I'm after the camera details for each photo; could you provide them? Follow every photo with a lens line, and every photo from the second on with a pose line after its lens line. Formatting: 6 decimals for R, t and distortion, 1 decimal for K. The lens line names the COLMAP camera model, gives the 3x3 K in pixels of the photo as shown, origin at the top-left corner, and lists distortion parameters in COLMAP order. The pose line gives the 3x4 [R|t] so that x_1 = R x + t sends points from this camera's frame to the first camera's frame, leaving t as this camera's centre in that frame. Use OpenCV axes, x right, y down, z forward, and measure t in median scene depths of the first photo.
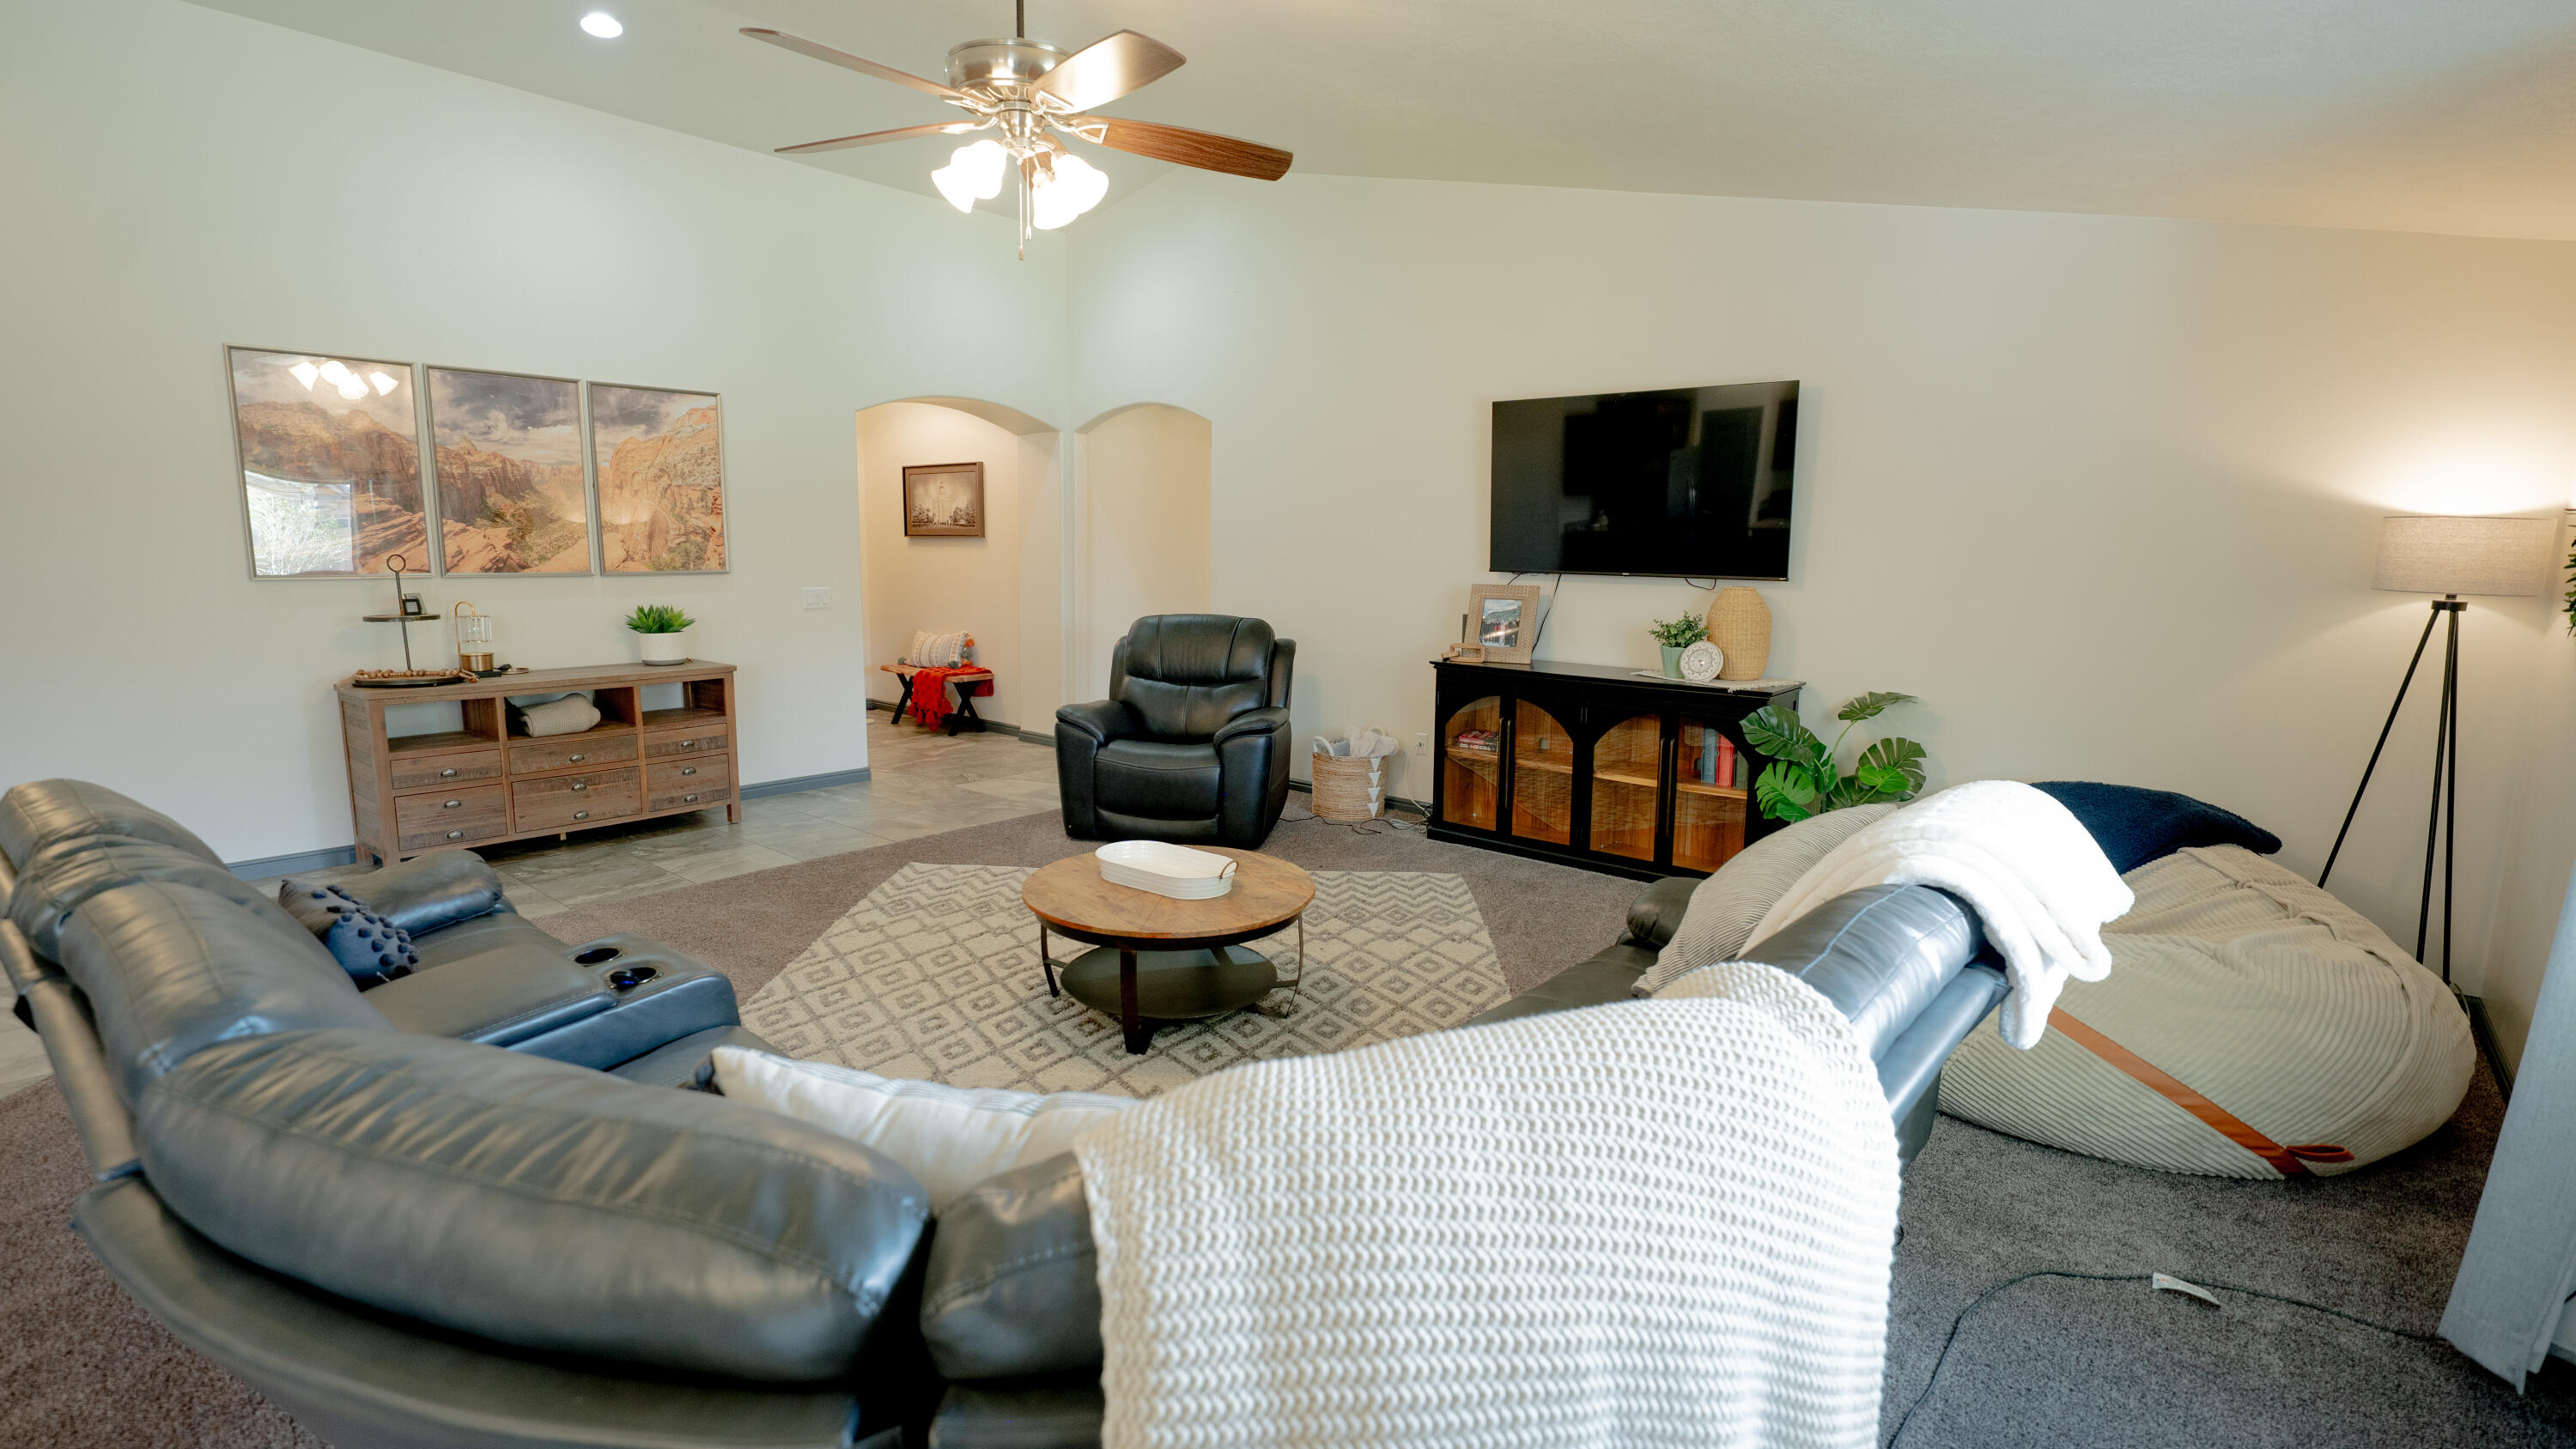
lens RADIAL K [[1189.5, 0, 1288.0], [0, 1189.5, 724.5], [0, 0, 1]] dist [-0.000430, -0.000113]
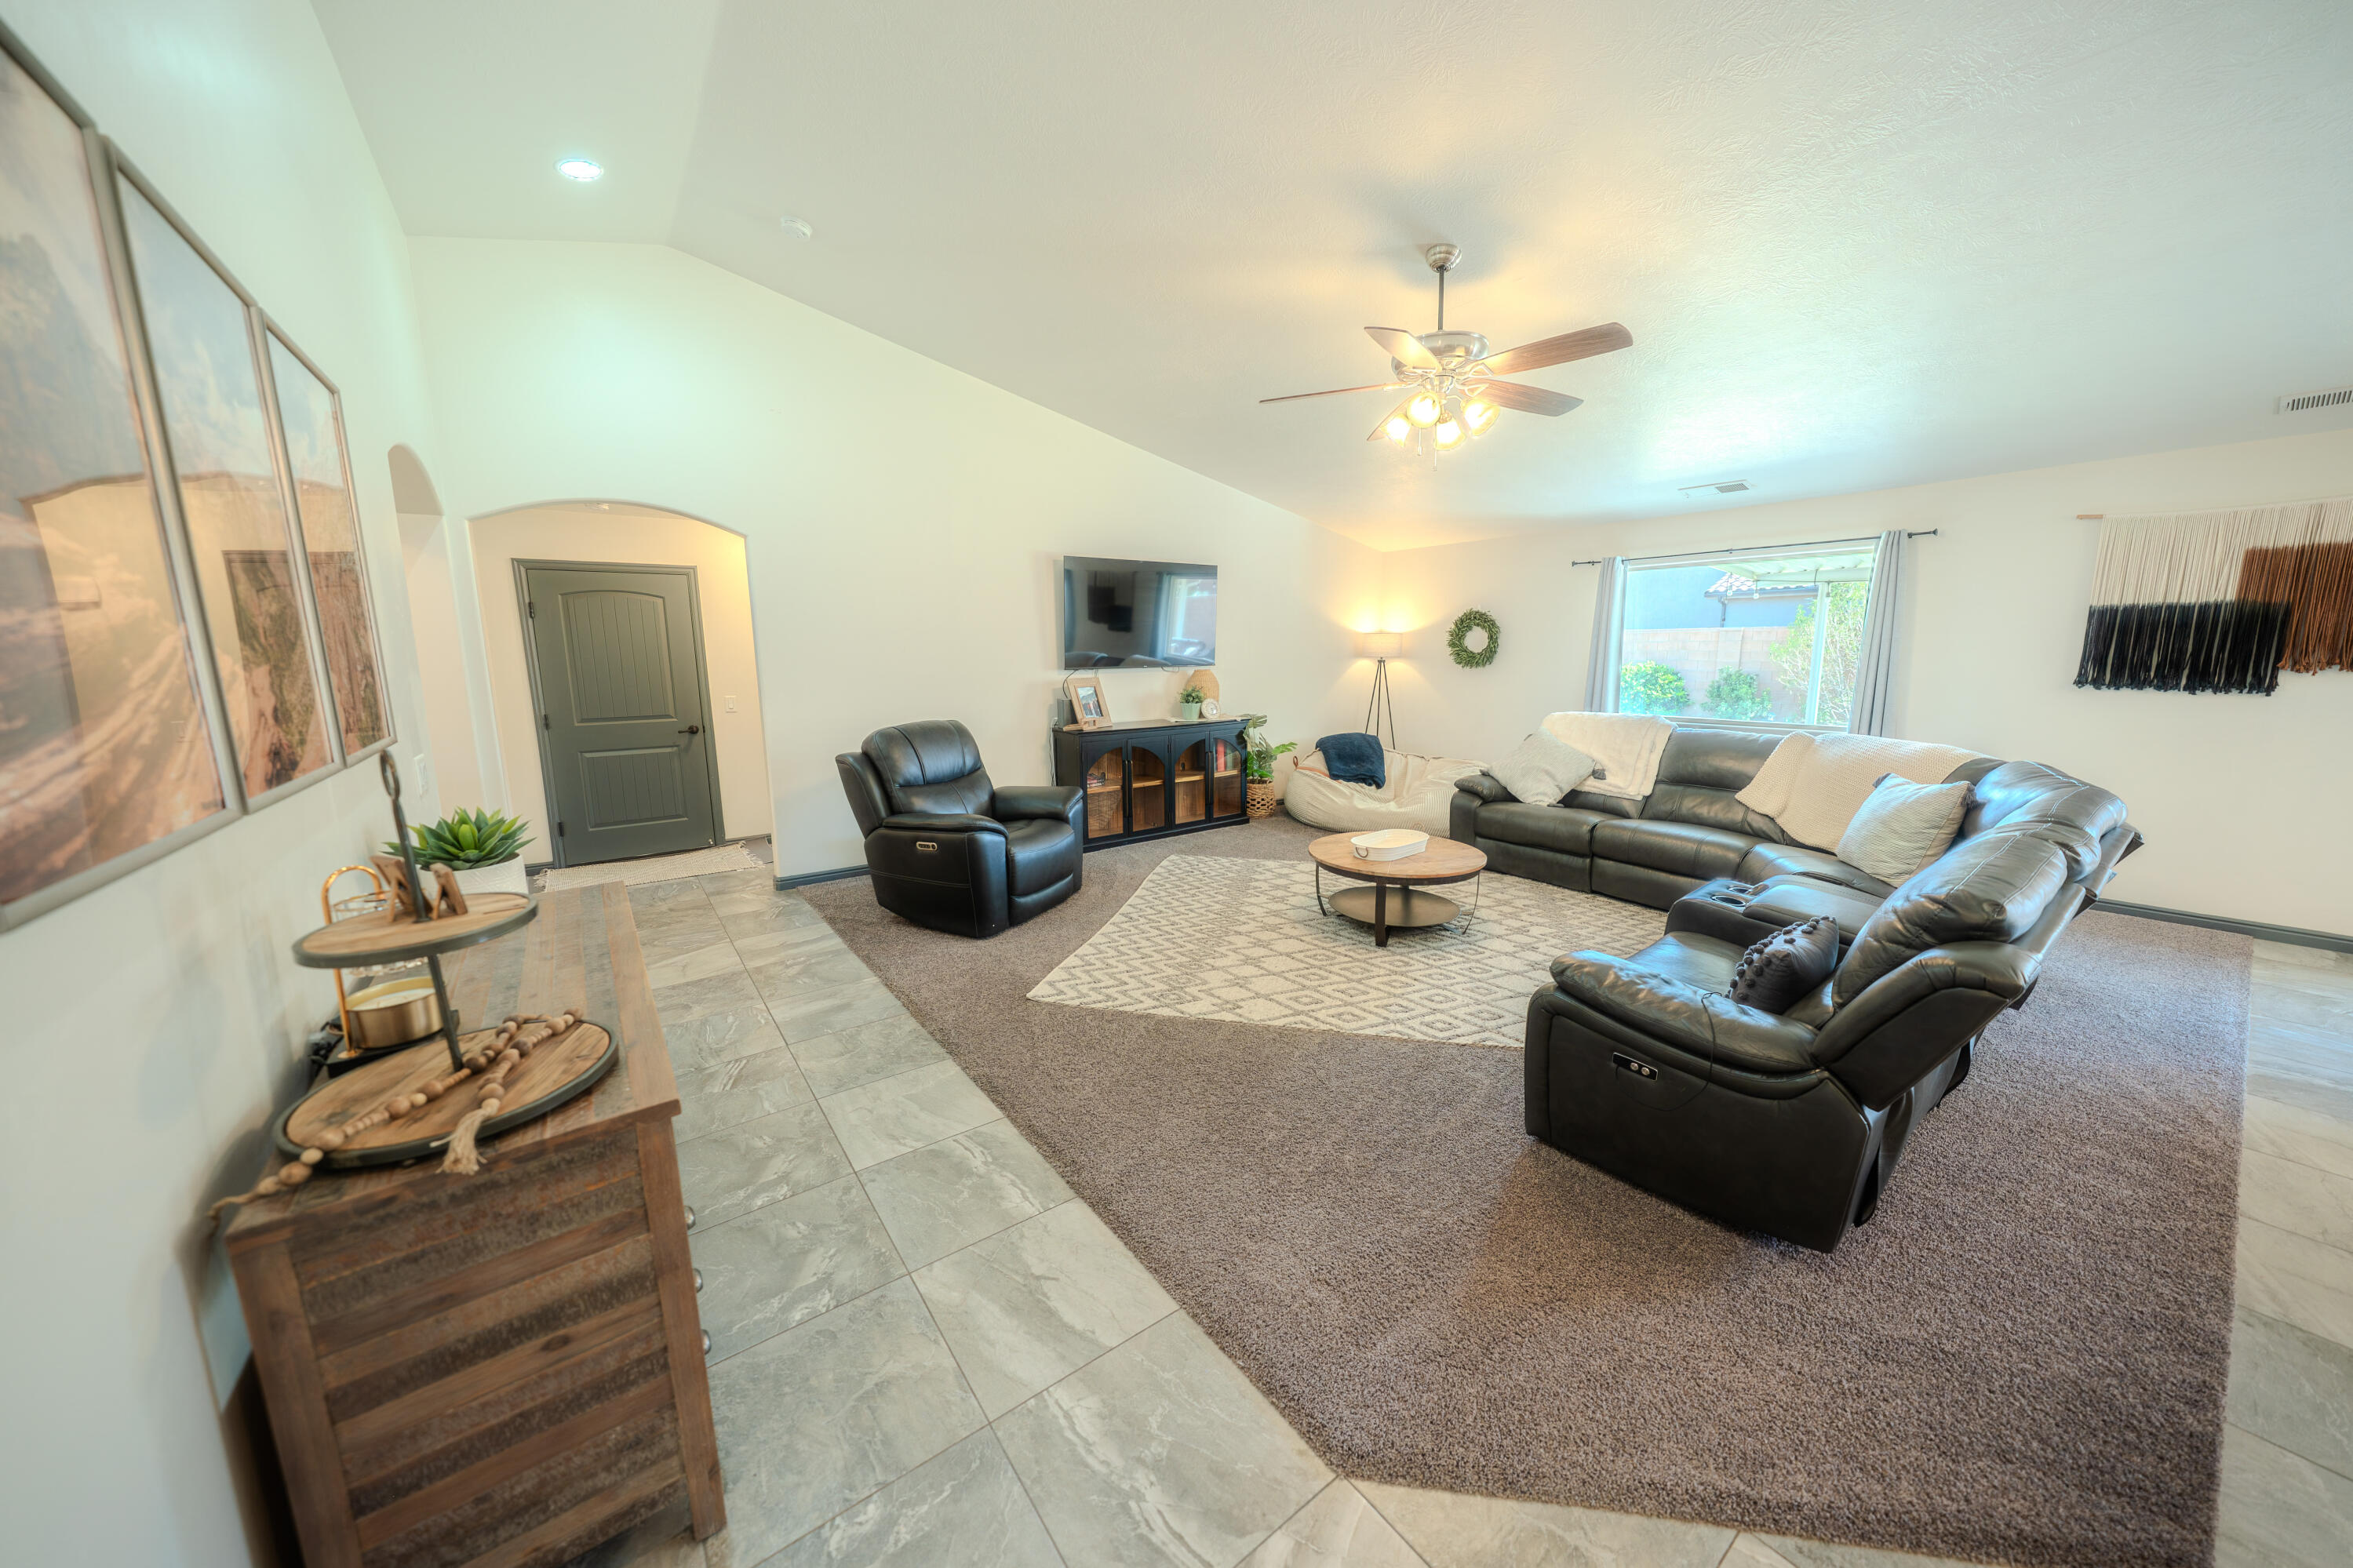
lens RADIAL K [[795.8, 0, 1180.4], [0, 795.8, 782.7], [0, 0, 1]] dist [-0.001120, -0.000178]
pose [[0.235443, -0.180649, 0.954952, -1.050249], [0.166214, 0.975582, 0.143572, -0.148976], [-0.957570, 0.124924, 0.259720, 0.836074]]
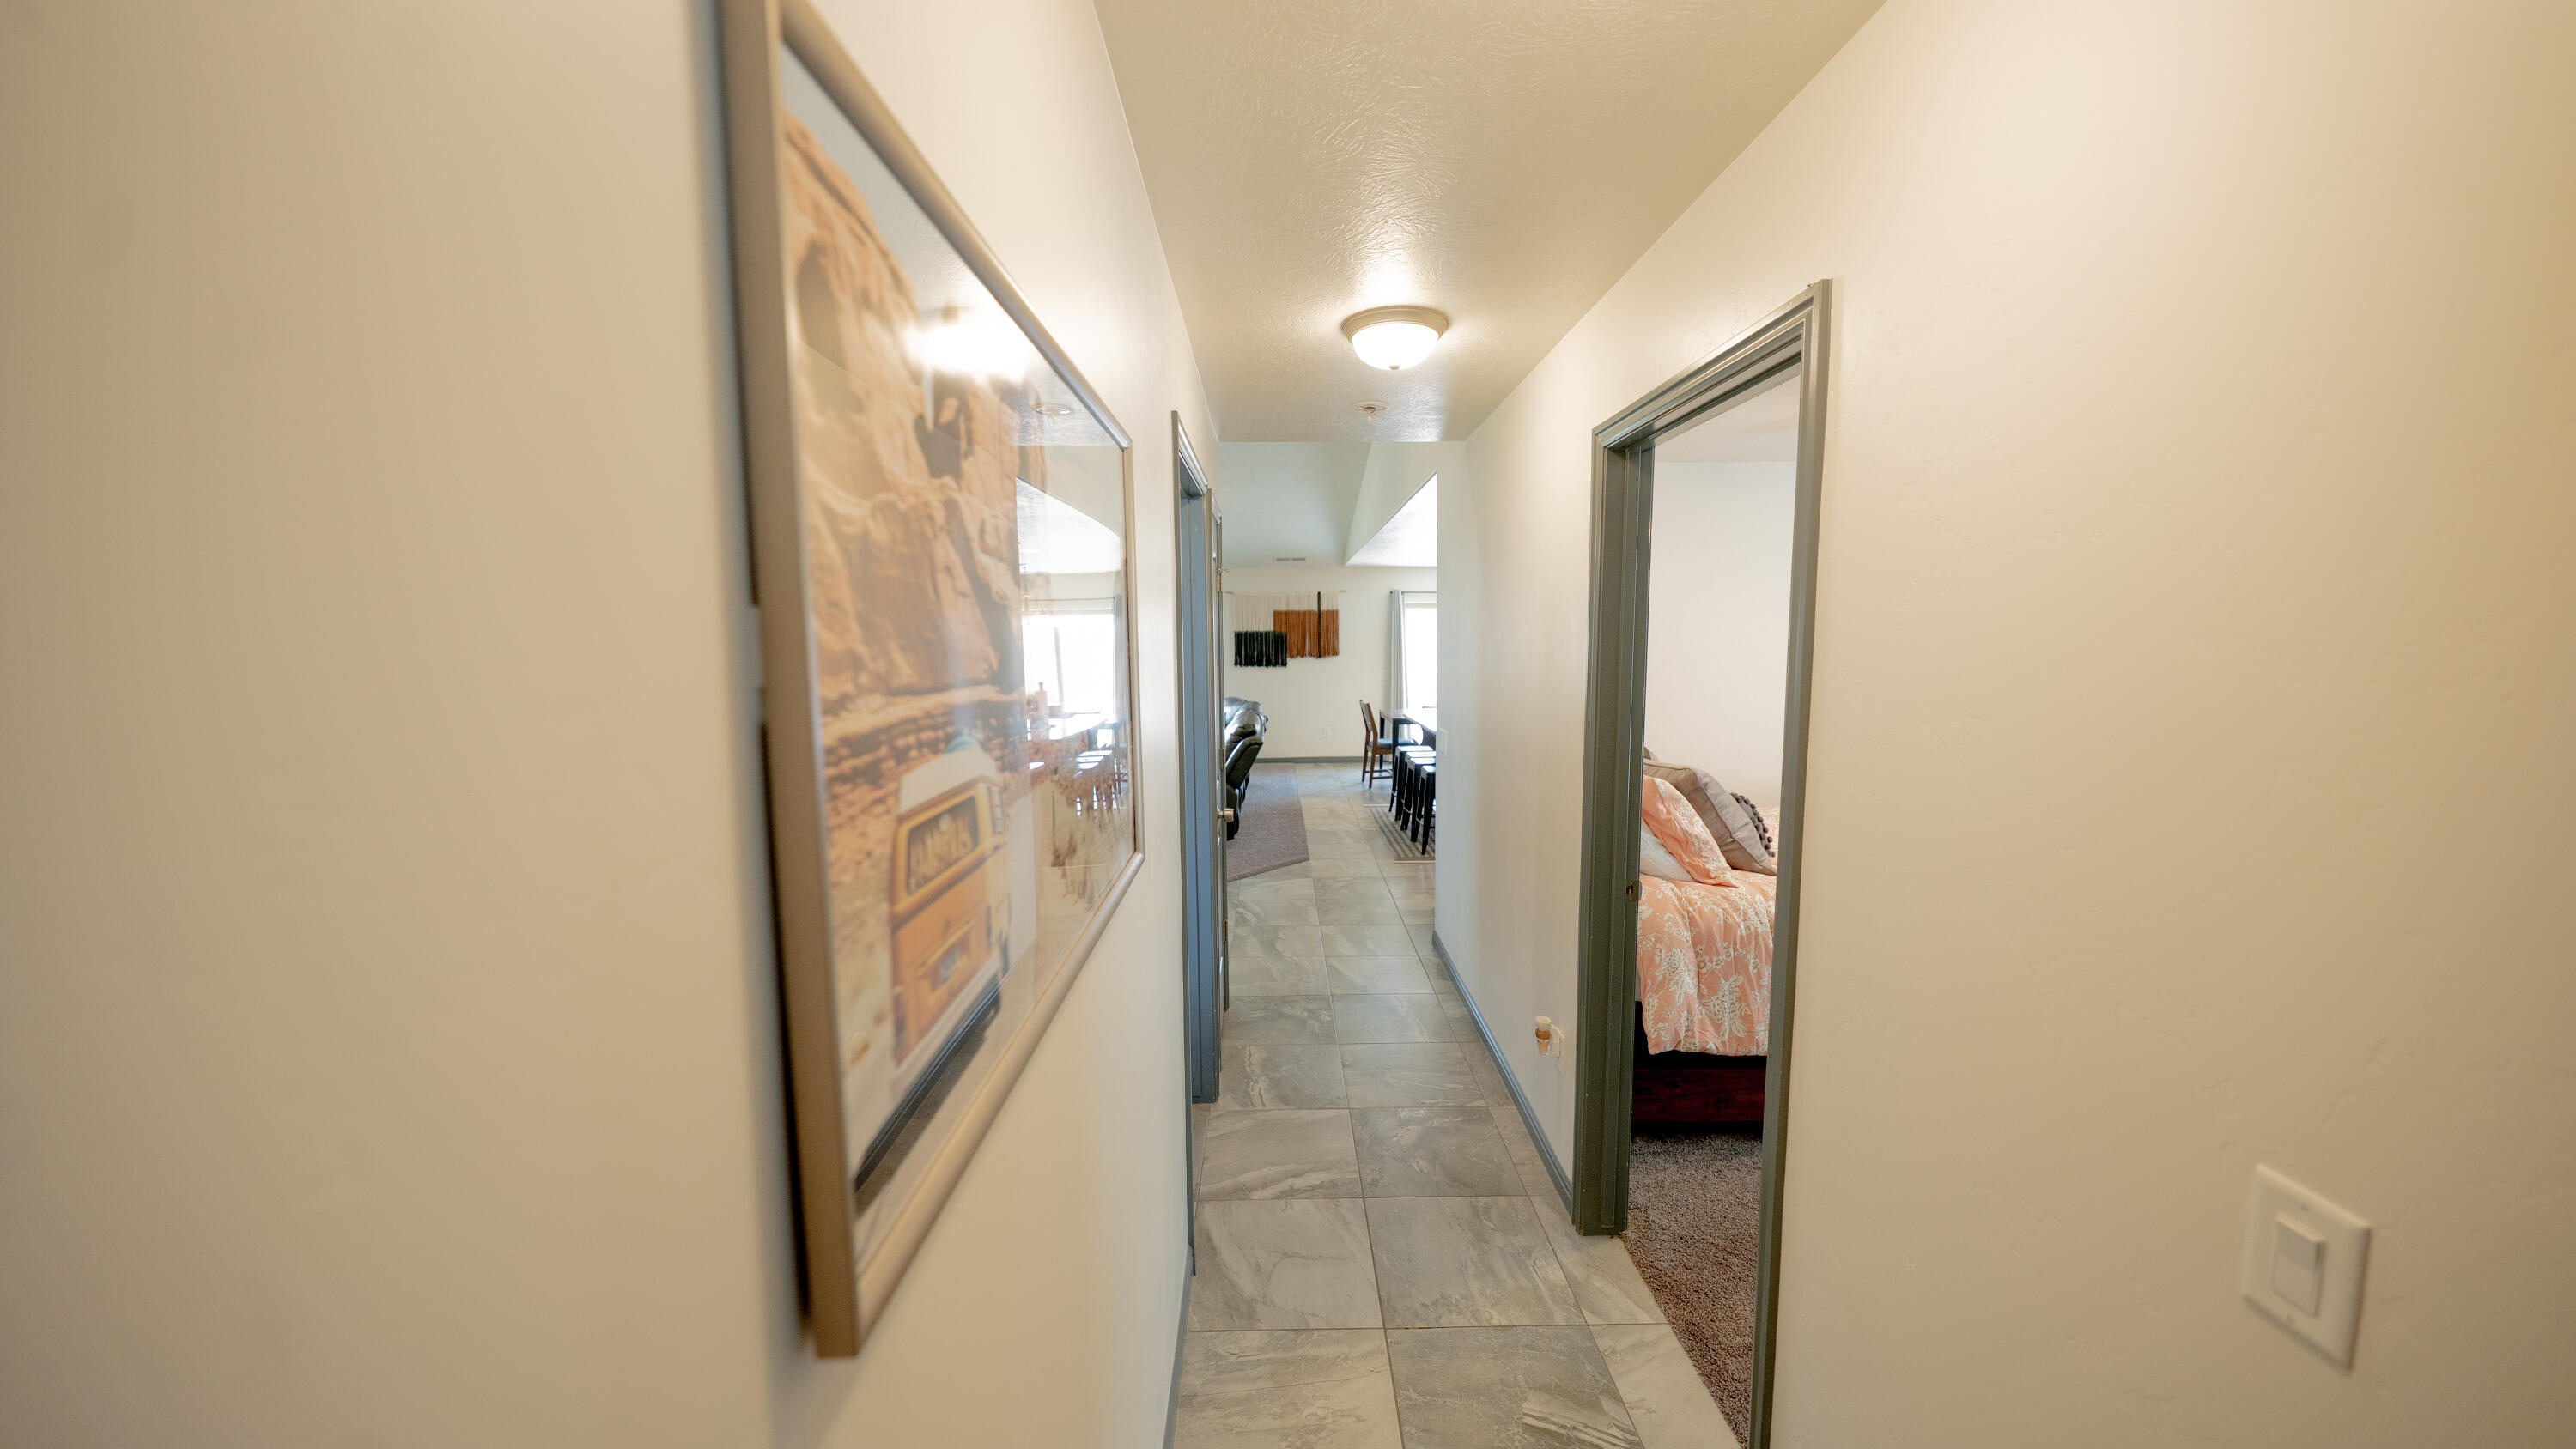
lens RADIAL K [[900.8, 0, 1288.0], [0, 900.8, 724.5], [0, 0, 1]] dist [-0.000538, -0.000002]
pose [[-0.651966, -0.091622, 0.752692, -1.827780], [0.115964, 0.968947, 0.218392, -0.313044], [-0.749328, 0.229669, -0.621096, 1.498618]]
